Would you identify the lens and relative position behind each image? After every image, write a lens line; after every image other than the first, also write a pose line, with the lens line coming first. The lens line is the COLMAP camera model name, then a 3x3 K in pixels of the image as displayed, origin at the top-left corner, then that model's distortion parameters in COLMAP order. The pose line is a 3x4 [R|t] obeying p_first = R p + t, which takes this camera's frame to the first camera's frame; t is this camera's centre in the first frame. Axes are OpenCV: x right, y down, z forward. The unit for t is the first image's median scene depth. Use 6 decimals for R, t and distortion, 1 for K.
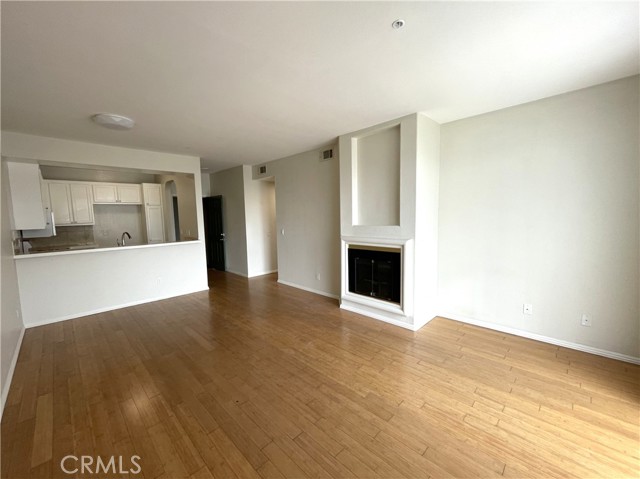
lens RADIAL K [[267.0, 0, 320.0], [0, 267.0, 239.5], [0, 0, 1]] dist [-0.000611, 0.000048]
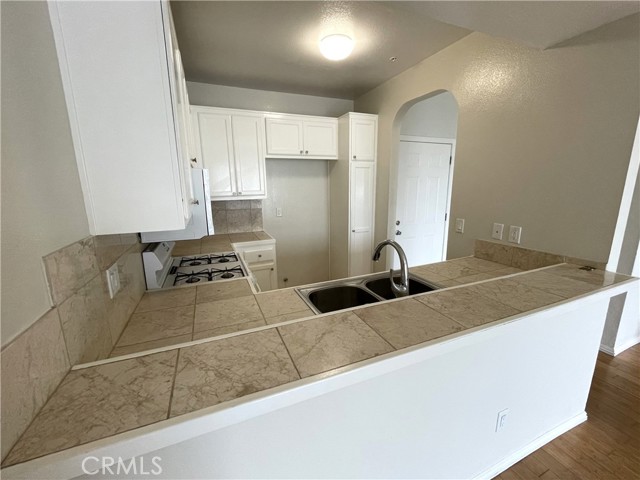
lens RADIAL K [[267.0, 0, 320.0], [0, 267.0, 240.0], [0, 0, 1]] dist [-0.000611, 0.000048]
pose [[0.926968, 0.084292, -0.365547, -0.570462], [-0.037775, 0.990450, 0.132599, -0.050182], [0.373233, -0.109106, 0.921300, 0.566661]]
